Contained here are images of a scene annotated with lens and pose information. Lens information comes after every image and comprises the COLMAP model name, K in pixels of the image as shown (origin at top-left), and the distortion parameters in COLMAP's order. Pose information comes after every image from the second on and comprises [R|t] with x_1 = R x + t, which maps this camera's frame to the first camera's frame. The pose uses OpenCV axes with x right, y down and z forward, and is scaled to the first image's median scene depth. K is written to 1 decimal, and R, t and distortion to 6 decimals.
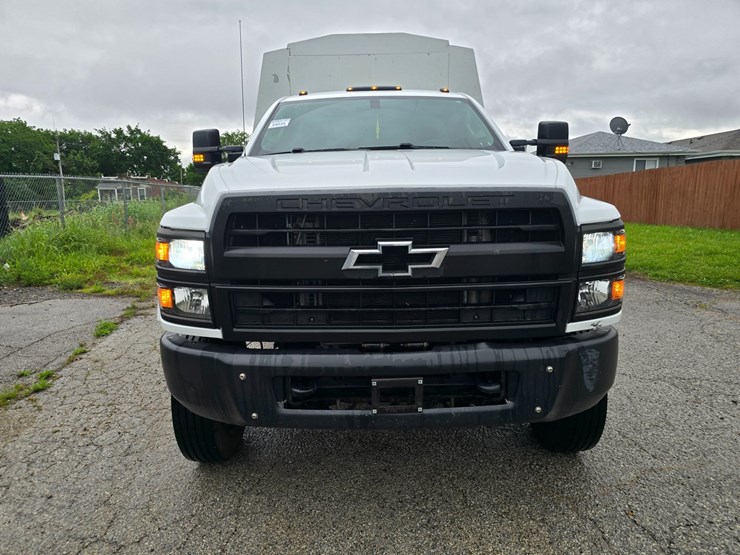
lens RADIAL K [[499.4, 0, 362.2], [0, 499.4, 283.9], [0, 0, 1]] dist [0.054605, -0.047980]
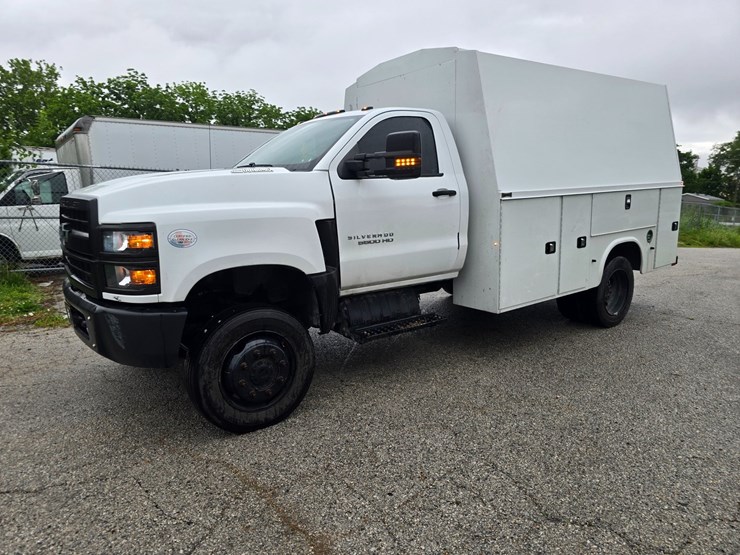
lens RADIAL K [[499.4, 0, 362.2], [0, 499.4, 283.9], [0, 0, 1]] dist [0.054605, -0.047980]
pose [[0.590762, 0.160390, -0.790744, 1.800034], [-0.170574, 0.982719, 0.071893, -0.158345], [0.788610, 0.092409, 0.607911, 0.638643]]
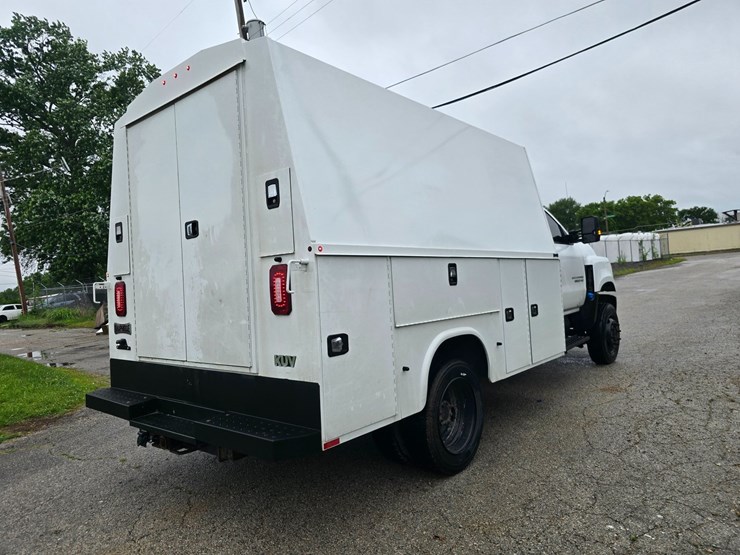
lens RADIAL K [[500.4, 0, 359.7], [0, 500.4, 278.8], [0, 0, 1]] dist [0.044858, -0.037650]
pose [[-0.745195, 0.073430, 0.662791, -1.337436], [0.225642, 0.963056, 0.147000, -0.845821], [-0.627511, 0.259097, -0.734234, 4.406119]]
